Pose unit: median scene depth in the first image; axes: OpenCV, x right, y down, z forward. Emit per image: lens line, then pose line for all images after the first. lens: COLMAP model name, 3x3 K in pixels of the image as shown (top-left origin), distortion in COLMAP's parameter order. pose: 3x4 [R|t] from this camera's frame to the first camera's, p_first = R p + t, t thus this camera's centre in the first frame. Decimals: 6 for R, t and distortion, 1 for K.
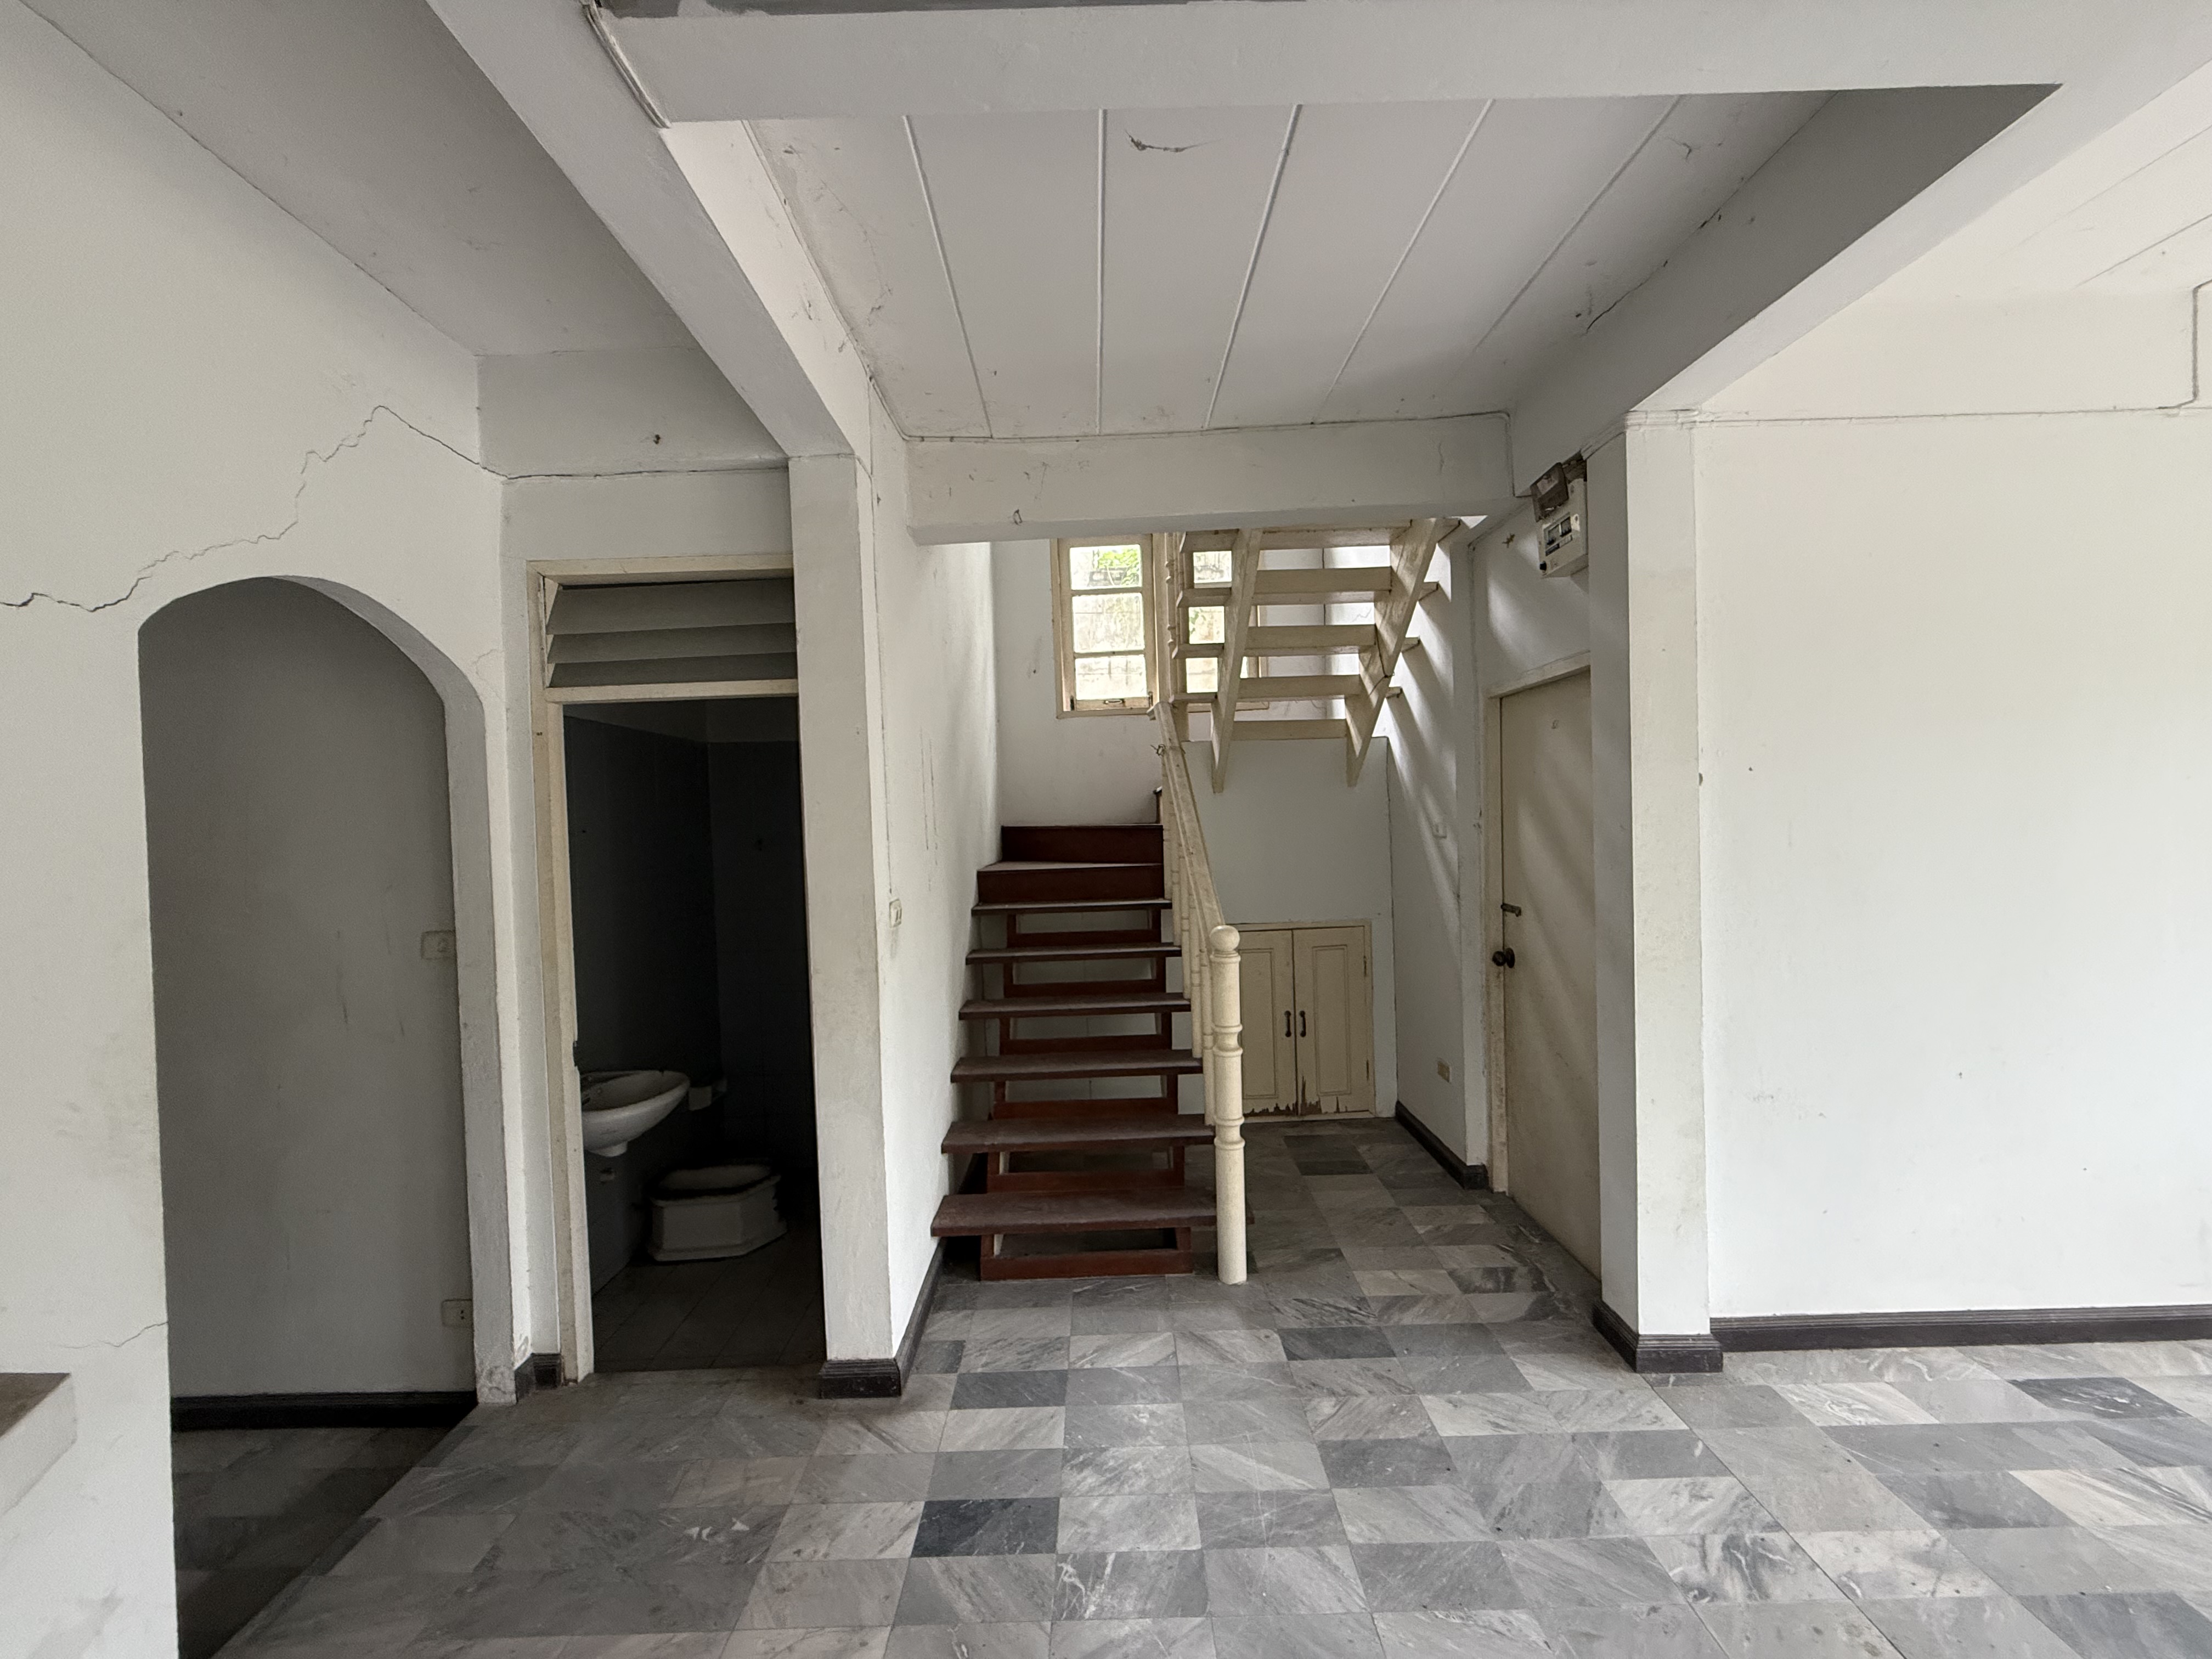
lens RADIAL K [[877.6, 0, 1100.6], [0, 877.6, 824.5], [0, 0, 1]] dist [0.001408, 0.000147]
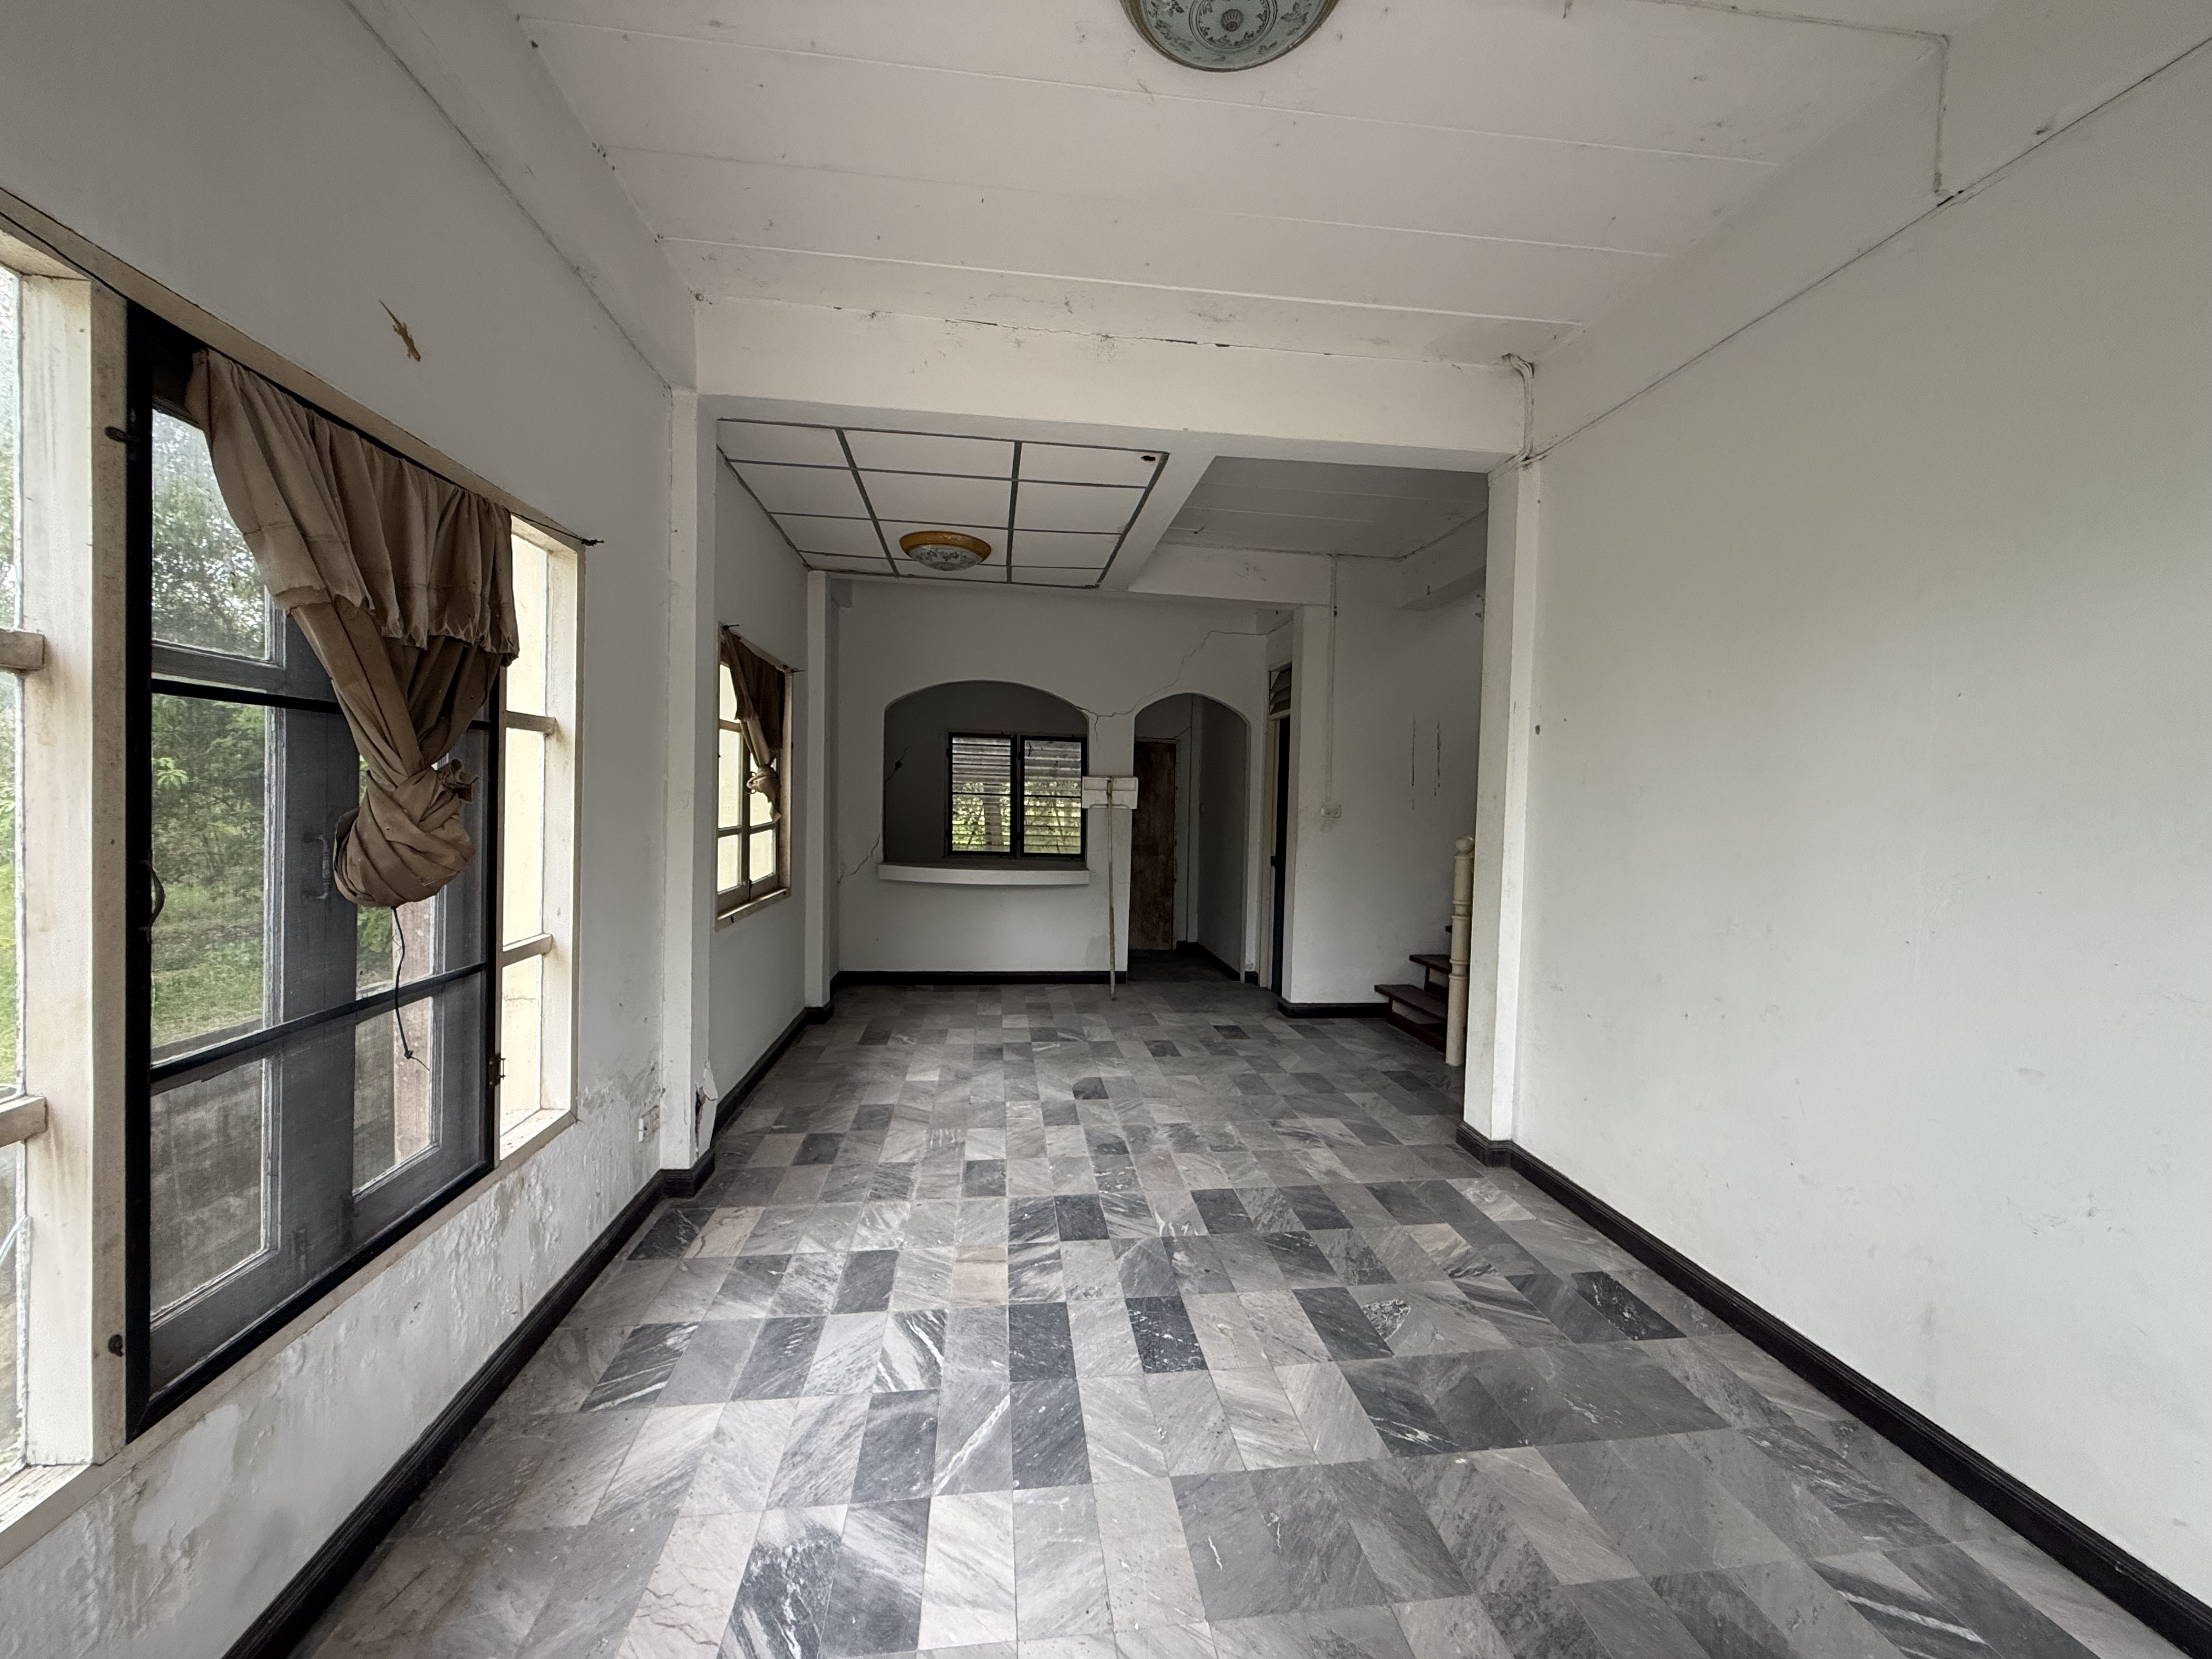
lens RADIAL K [[877.6, 0, 1106.9], [0, 877.6, 820.1], [0, 0, 1]] dist [0.001408, 0.000147]
pose [[0.130669, 0.061125, -0.989540, 2.072765], [-0.072788, 0.995995, 0.051912, 0.092065], [0.988751, 0.065243, 0.134595, 0.255491]]
